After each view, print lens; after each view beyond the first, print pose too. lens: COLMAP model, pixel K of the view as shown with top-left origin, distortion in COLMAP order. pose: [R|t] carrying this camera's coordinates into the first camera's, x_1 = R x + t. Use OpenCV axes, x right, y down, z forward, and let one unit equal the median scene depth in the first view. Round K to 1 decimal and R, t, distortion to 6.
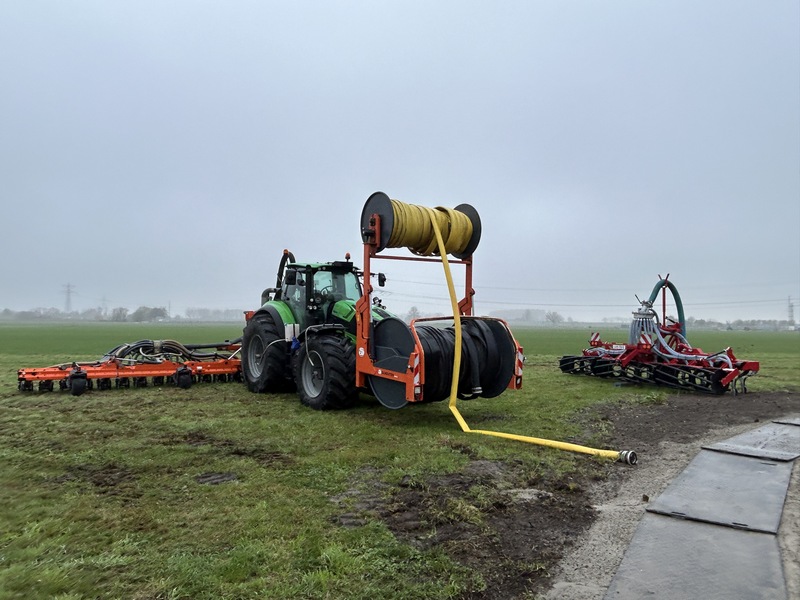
lens RADIAL K [[572.2, 0, 392.0], [0, 572.2, 295.5], [0, 0, 1]] dist [0.002009, -0.019255]
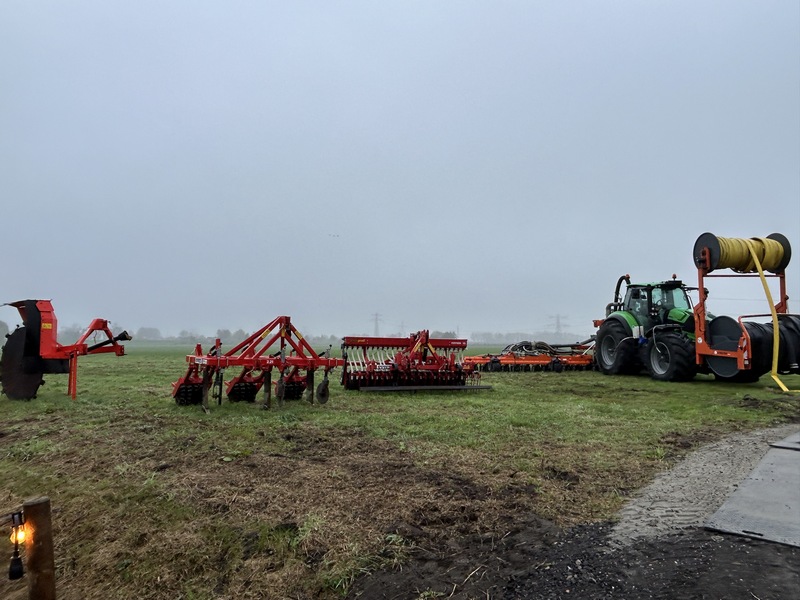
lens RADIAL K [[572.2, 0, 392.0], [0, 572.2, 295.5], [0, 0, 1]] dist [0.002009, -0.019255]
pose [[0.889292, -0.046605, -0.454958, -0.076116], [0.027835, 0.998465, -0.047874, 0.028006], [0.456491, 0.029910, 0.889225, -0.629930]]
